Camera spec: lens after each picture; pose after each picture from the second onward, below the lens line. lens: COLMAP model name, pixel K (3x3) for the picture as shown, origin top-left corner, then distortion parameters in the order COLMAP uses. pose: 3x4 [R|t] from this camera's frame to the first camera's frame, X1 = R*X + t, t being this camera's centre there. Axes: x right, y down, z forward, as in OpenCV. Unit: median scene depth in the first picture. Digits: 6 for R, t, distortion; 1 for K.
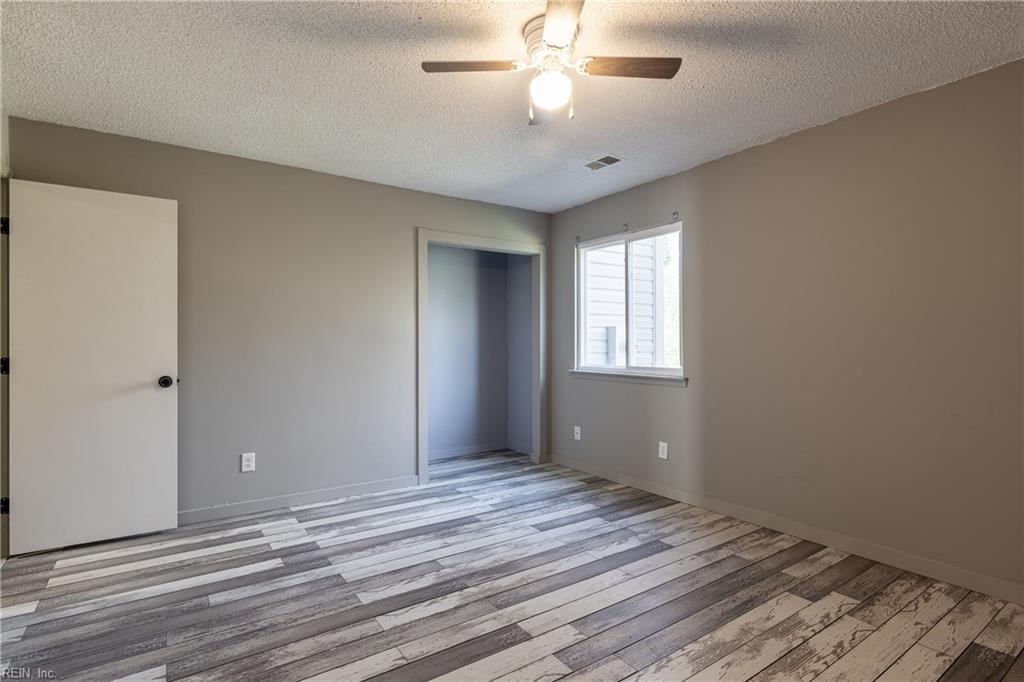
lens RADIAL K [[525.6, 0, 529.1], [0, 525.6, 334.3], [0, 0, 1]] dist [0.002637, -0.000415]
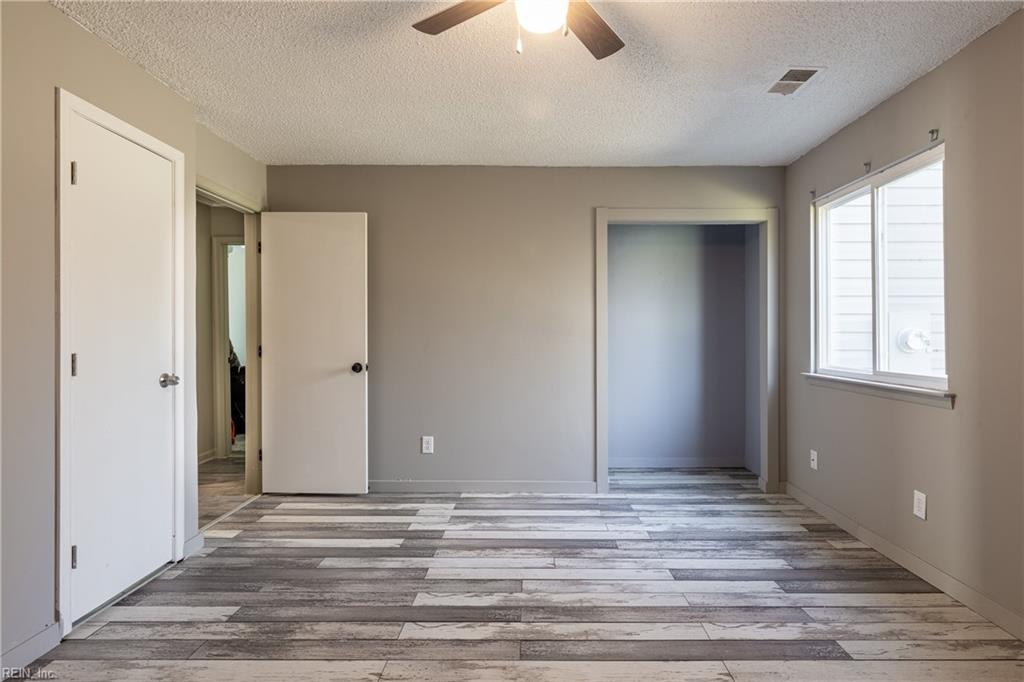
lens RADIAL K [[548.6, 0, 514.0], [0, 548.6, 328.5], [0, 0, 1]] dist [0.000888, -0.000494]
pose [[0.810824, -0.003531, -0.585279, 0.280919], [0.006045, 0.999979, 0.002342, 0.001587], [0.585259, -0.005437, 0.810828, 0.191579]]
